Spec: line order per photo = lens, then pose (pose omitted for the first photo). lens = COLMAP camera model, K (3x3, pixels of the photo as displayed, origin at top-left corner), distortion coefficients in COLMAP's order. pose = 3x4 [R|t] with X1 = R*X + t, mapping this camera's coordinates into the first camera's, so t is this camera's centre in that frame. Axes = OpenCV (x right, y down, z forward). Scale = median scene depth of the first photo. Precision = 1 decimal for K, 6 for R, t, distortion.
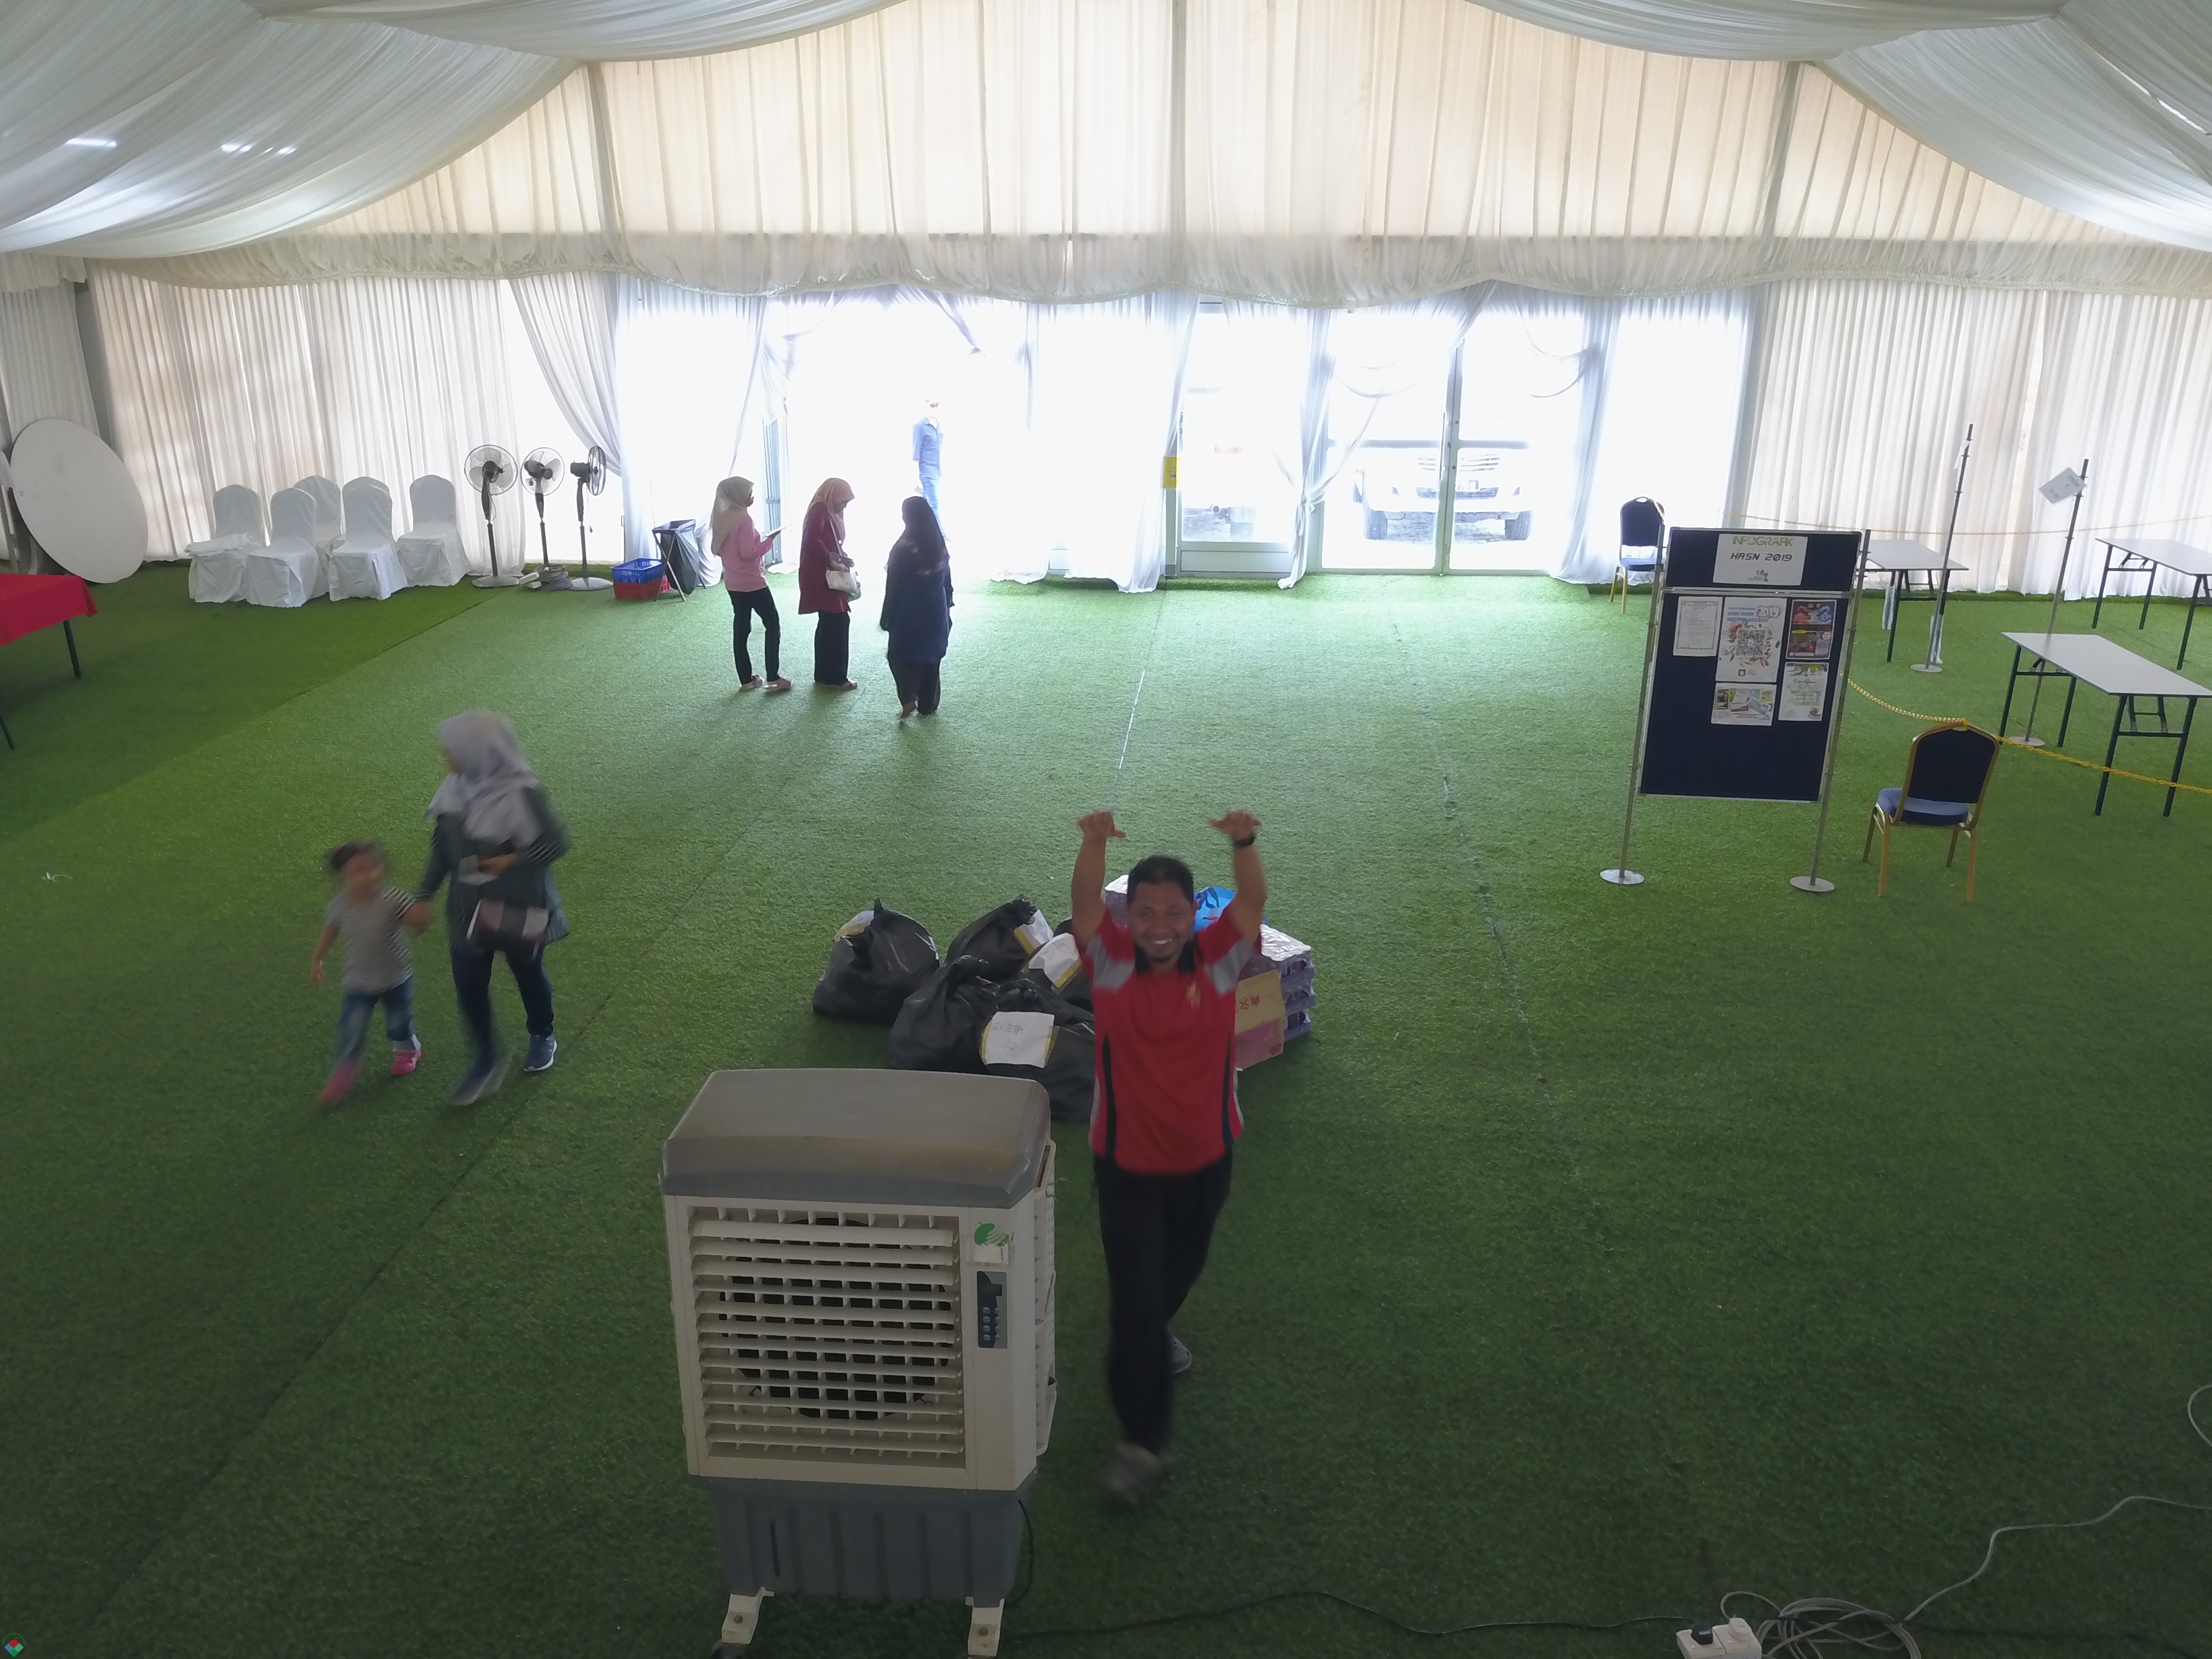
lens RADIAL K [[1701.3, 0, 1129.2], [0, 1701.3, 856.8], [0, 0, 1]] dist [0.015642, -0.012398]
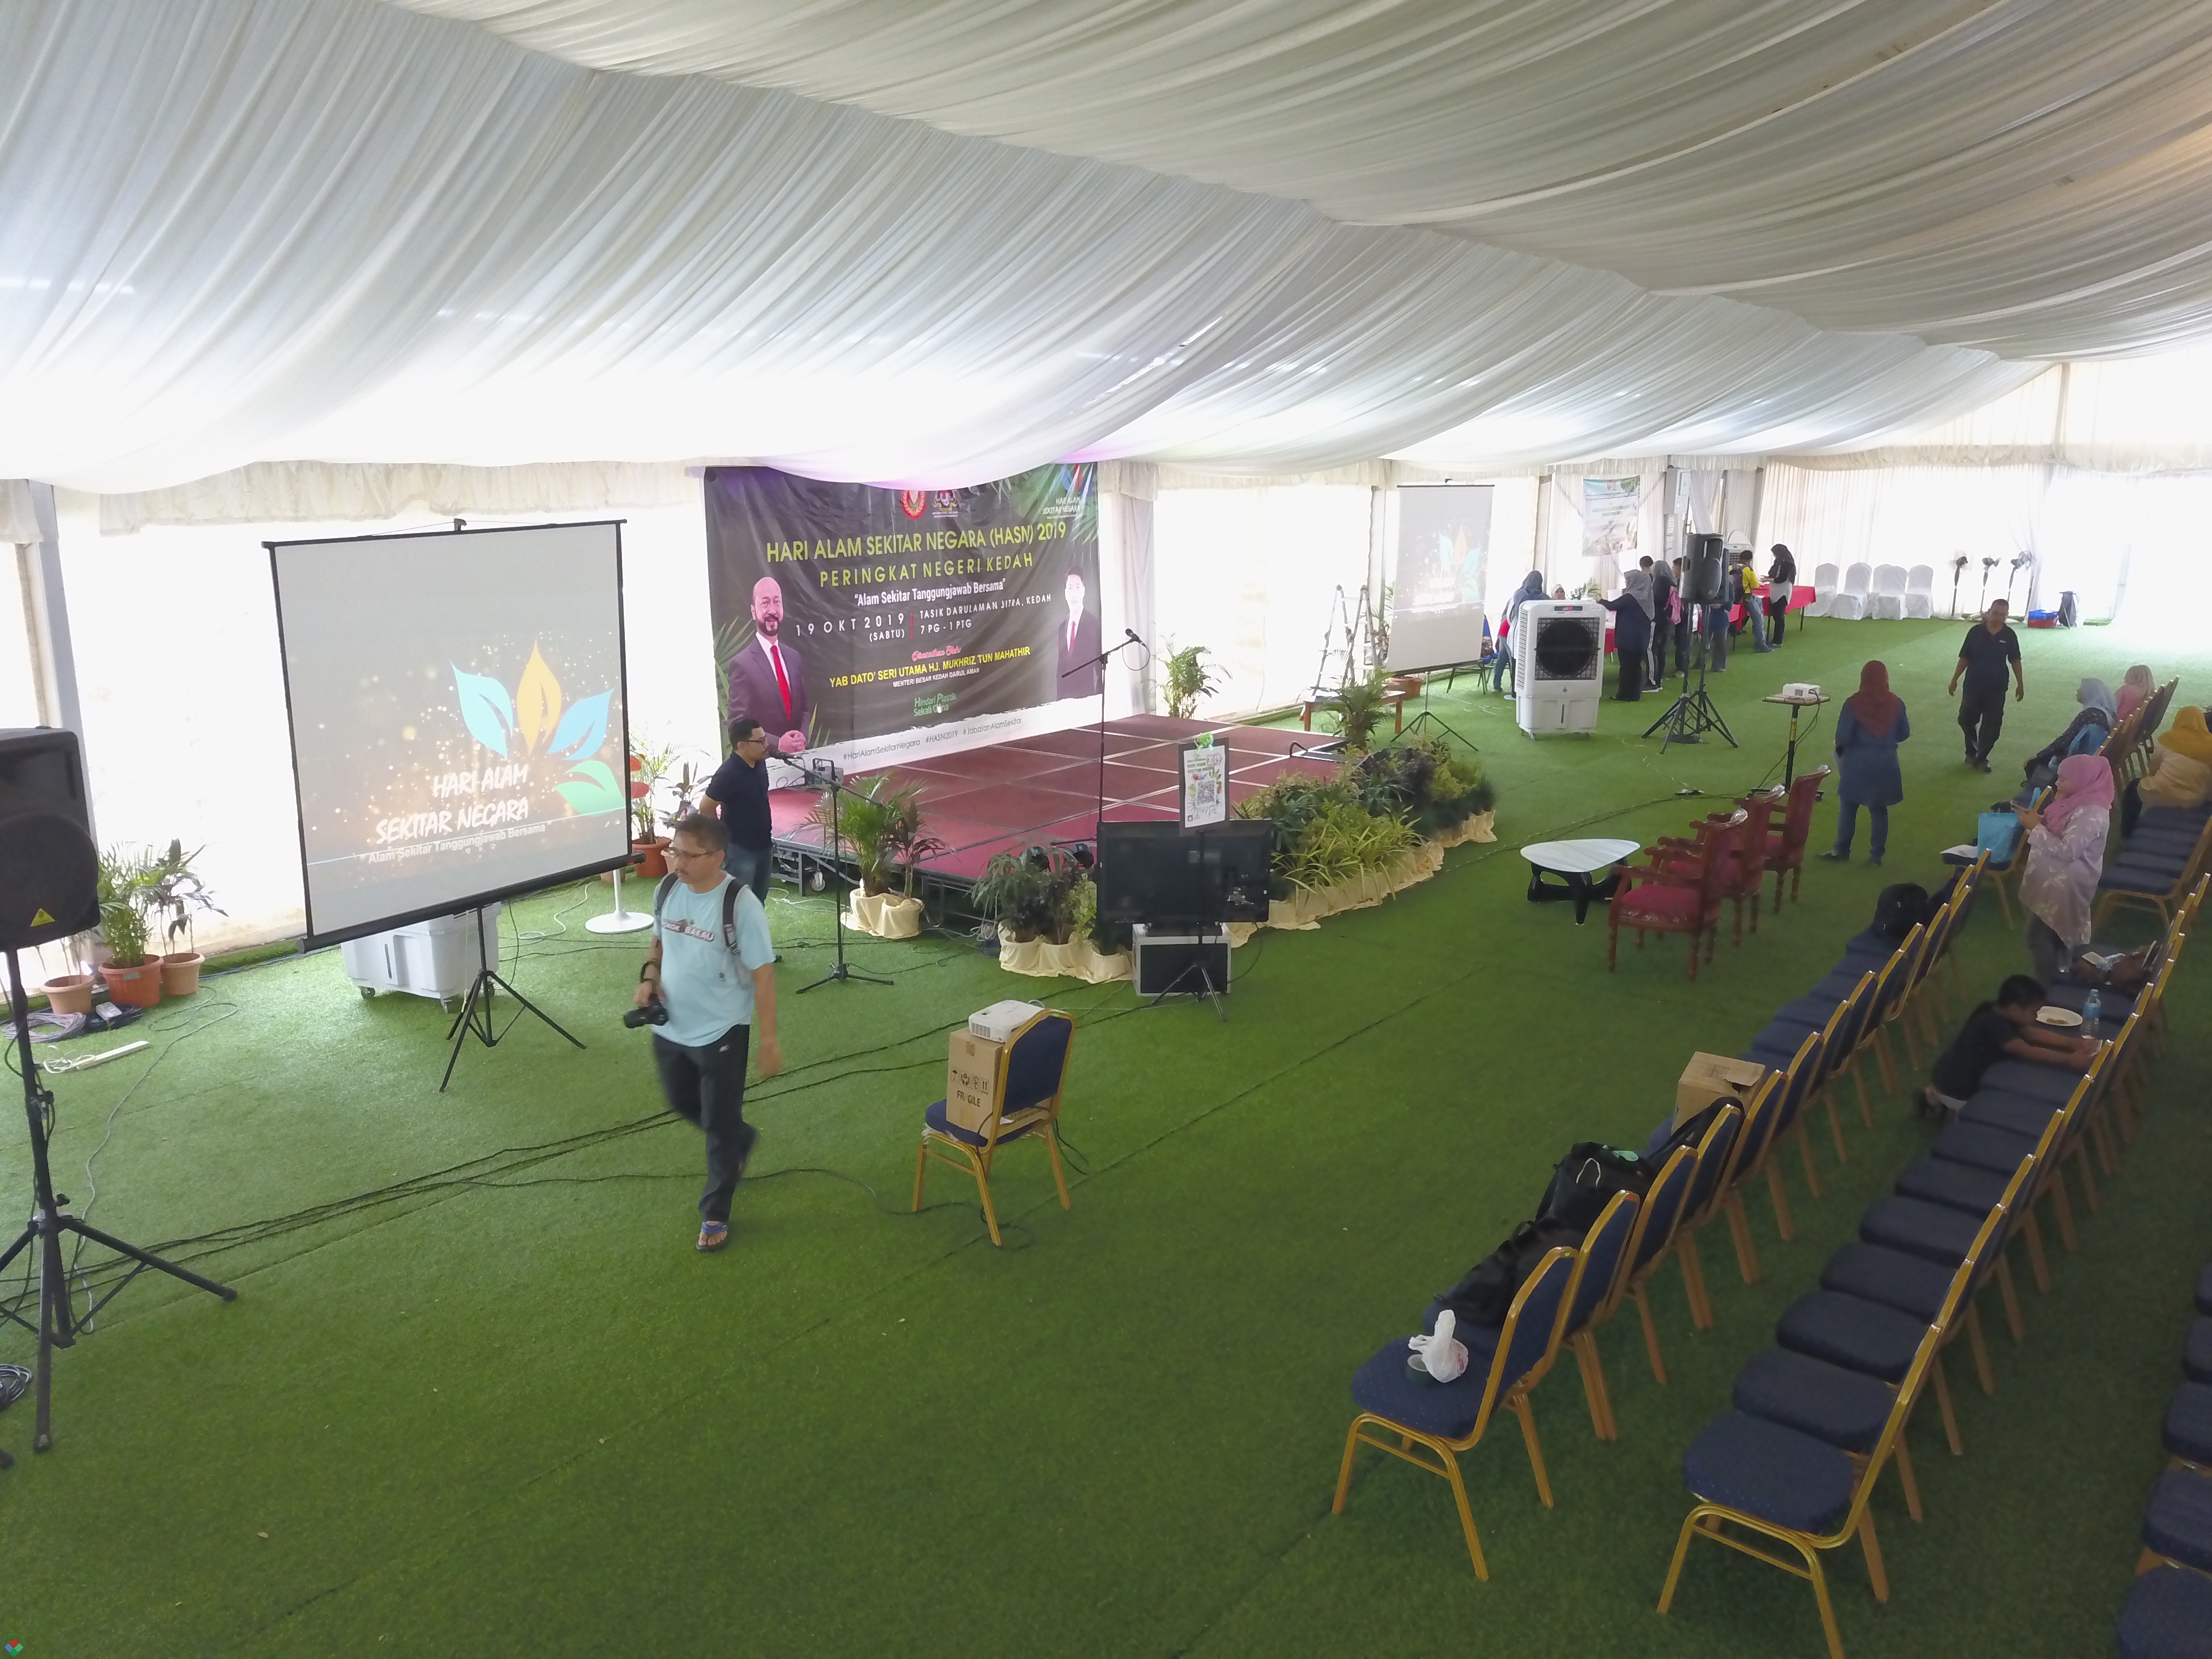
lens RADIAL K [[1701.3, 0, 1107.6], [0, 1701.3, 846.8], [0, 0, 1]] dist [0.015642, -0.012398]
pose [[0.839286, 0.123603, -0.529453, -0.391266], [-0.188177, 0.979667, -0.069589, 1.334305], [0.510086, 0.158036, 0.845480, -3.539856]]
